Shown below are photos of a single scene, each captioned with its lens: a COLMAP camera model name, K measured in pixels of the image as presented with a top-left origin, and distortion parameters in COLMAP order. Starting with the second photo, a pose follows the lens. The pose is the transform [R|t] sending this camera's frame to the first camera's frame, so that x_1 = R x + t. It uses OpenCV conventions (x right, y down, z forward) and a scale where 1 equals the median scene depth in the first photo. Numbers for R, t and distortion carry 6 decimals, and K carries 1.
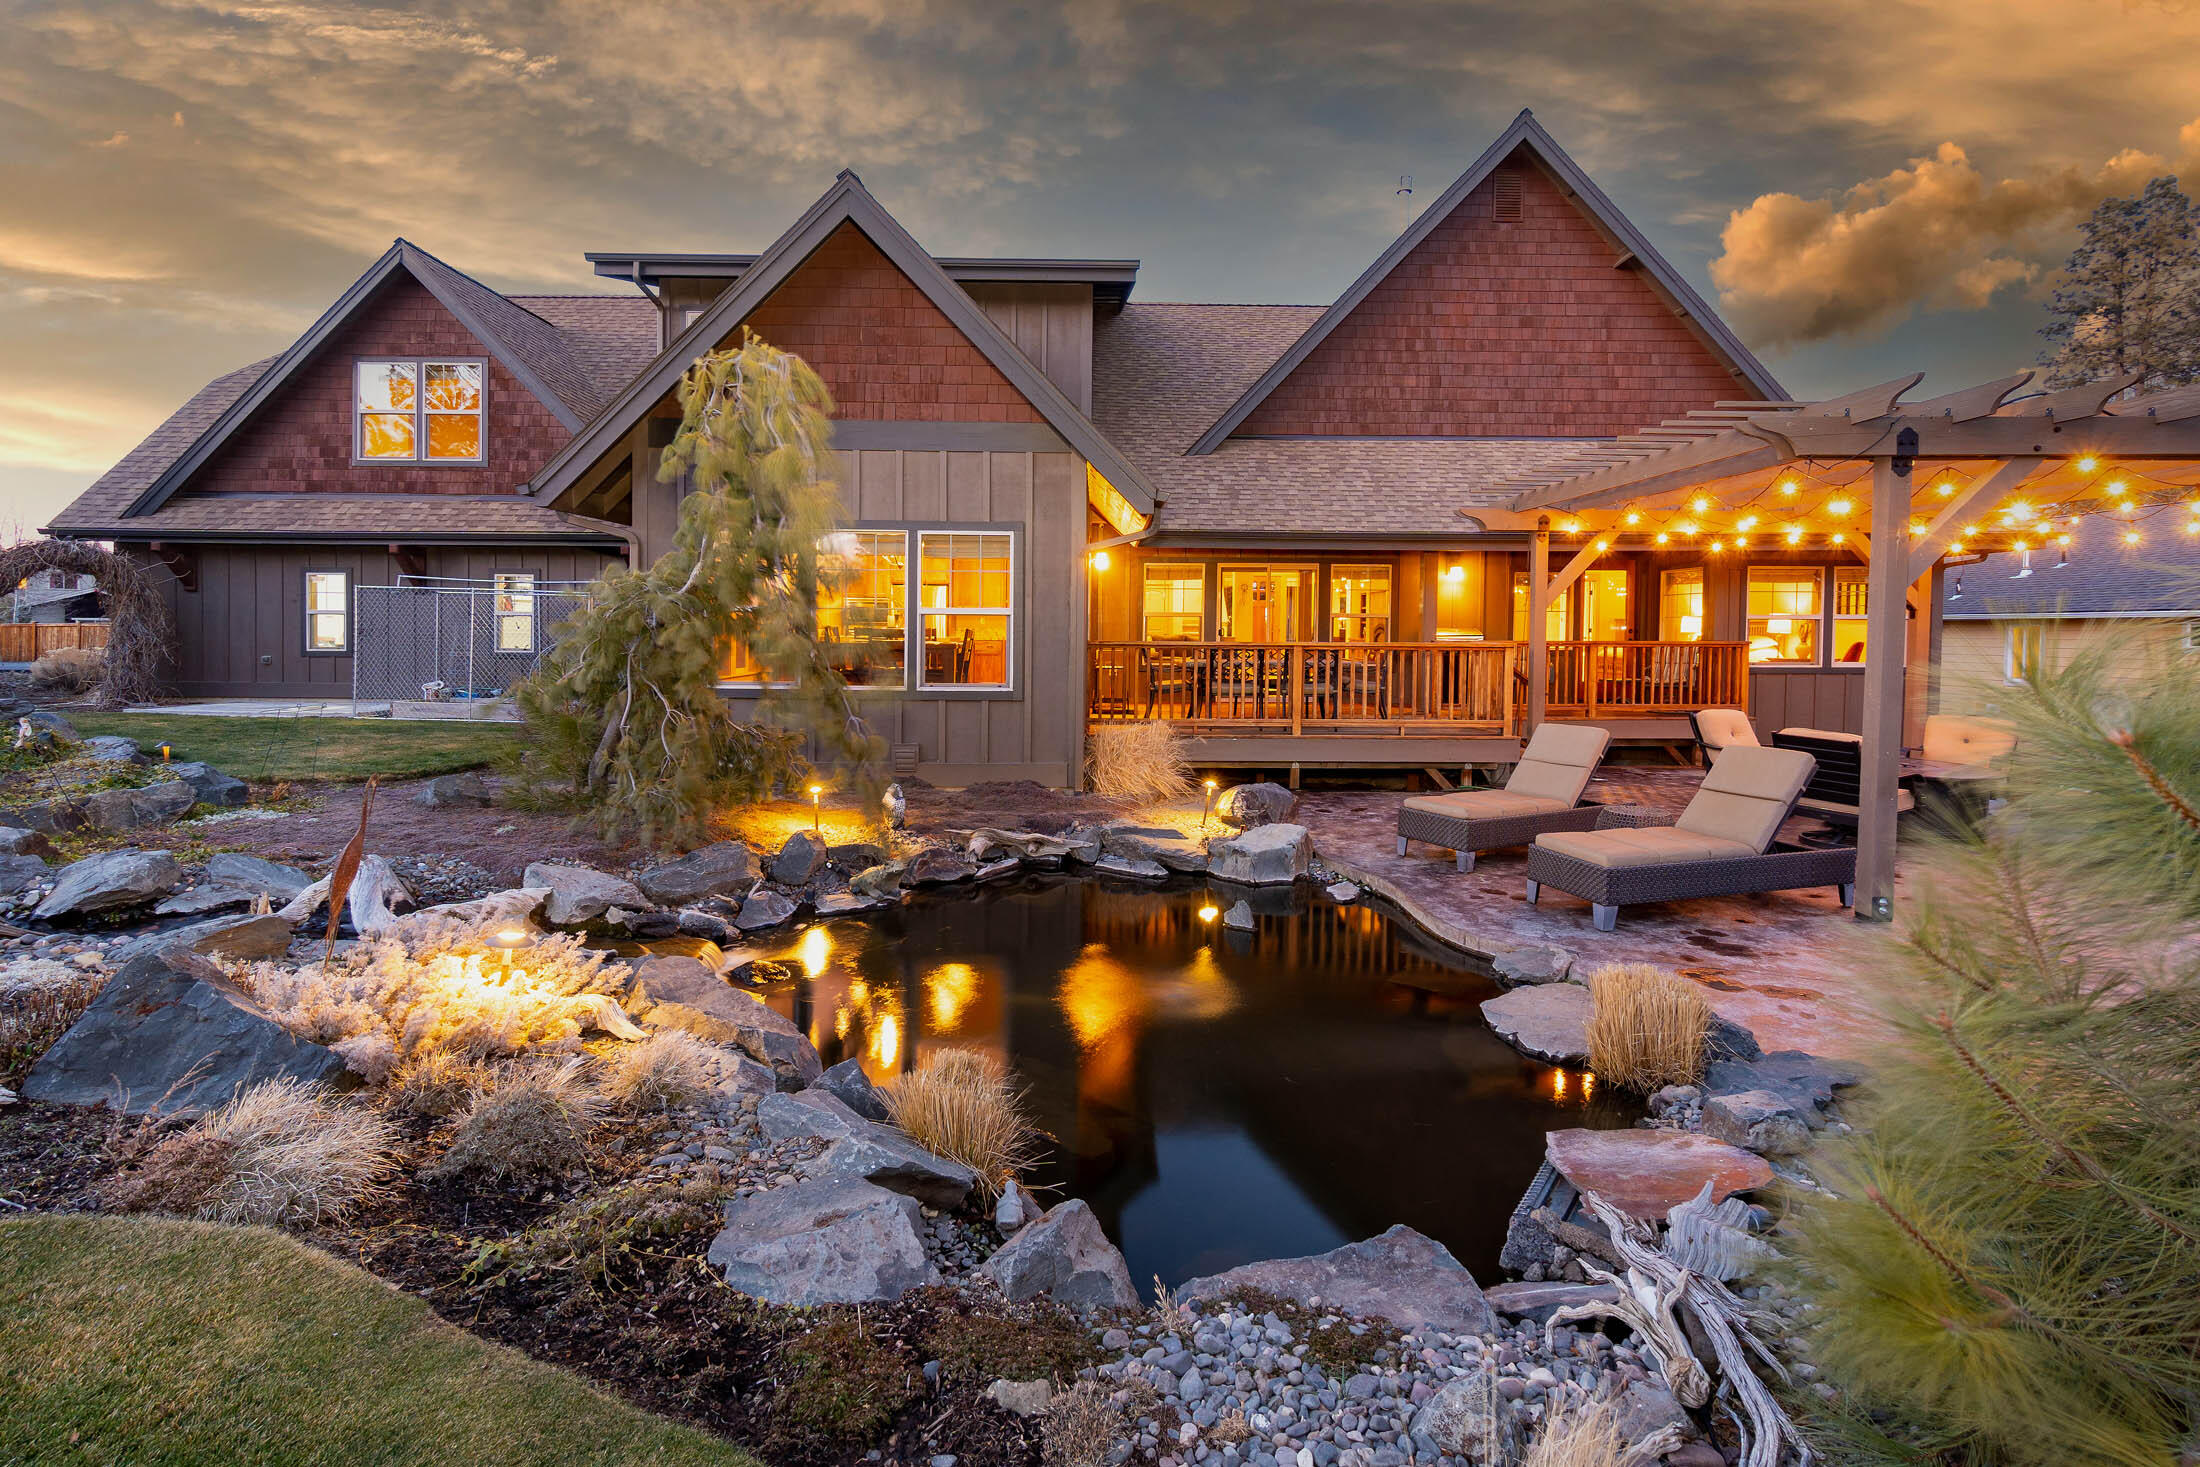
lens RADIAL K [[1030.3, 0, 1133.9], [0, 1030.3, 678.2], [0, 0, 1]] dist [-0.025236, -0.000166]
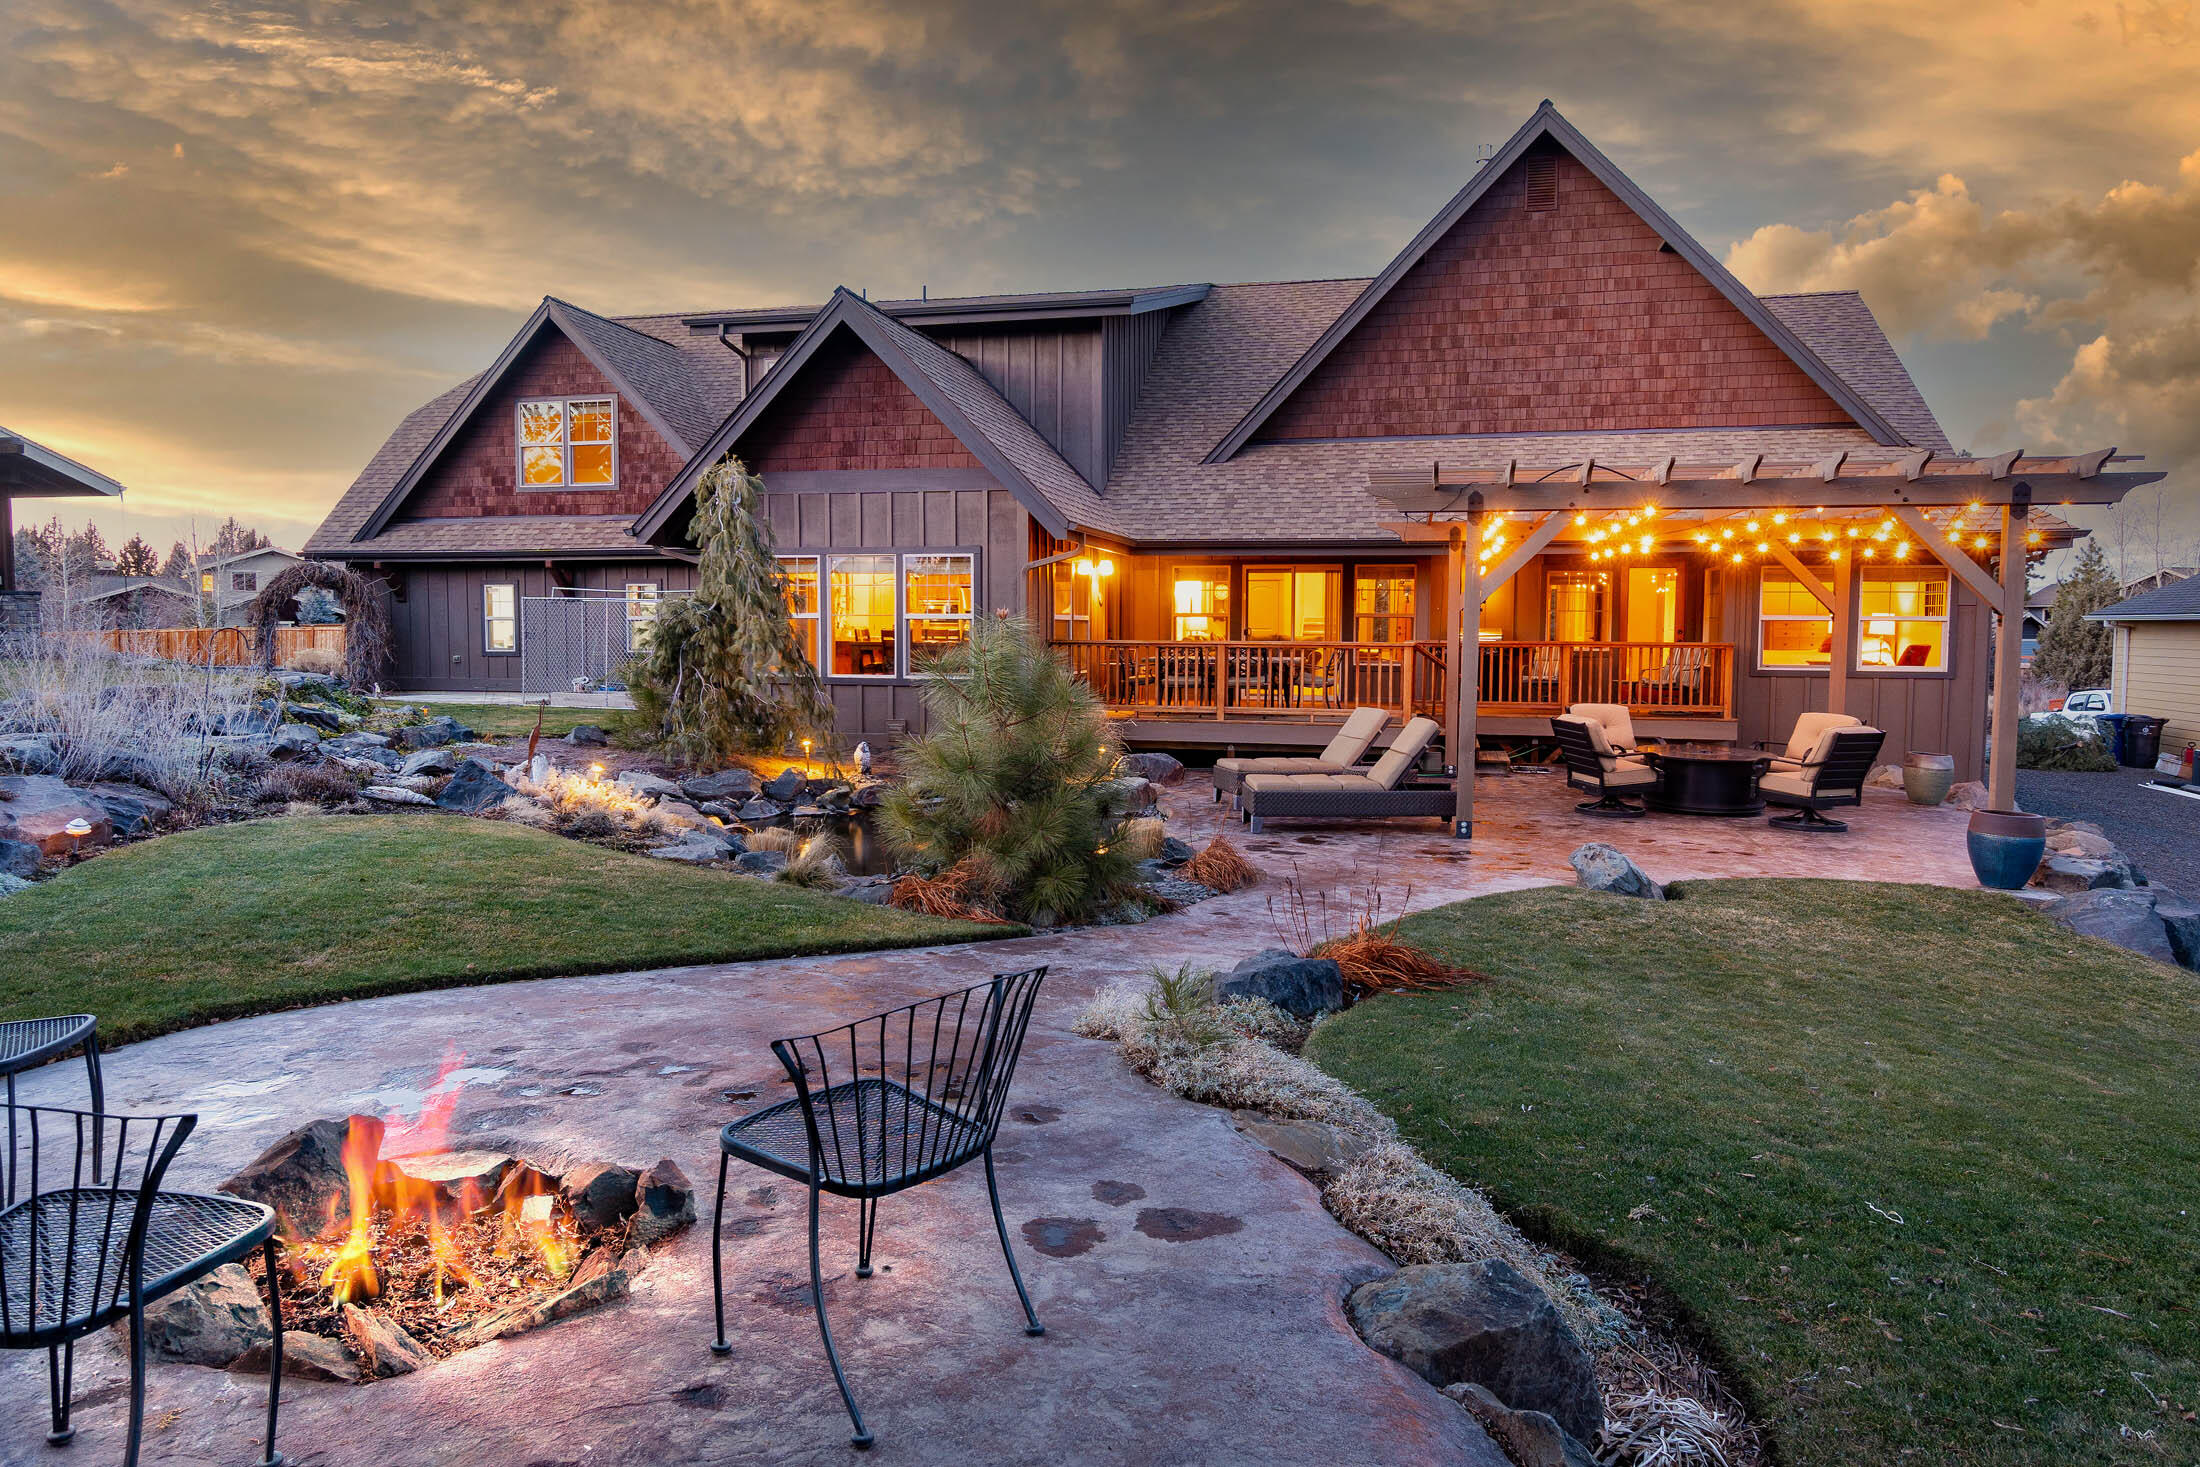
lens RADIAL K [[1390.9, 0, 1096.8], [0, 1390.9, 805.5], [0, 0, 1]] dist [-0.058159, -0.000860]
pose [[0.968123, 0.028777, -0.248816, 0.339058], [-0.008863, 0.996692, 0.080790, 0.020128], [0.250318, -0.076010, 0.965175, -0.466721]]
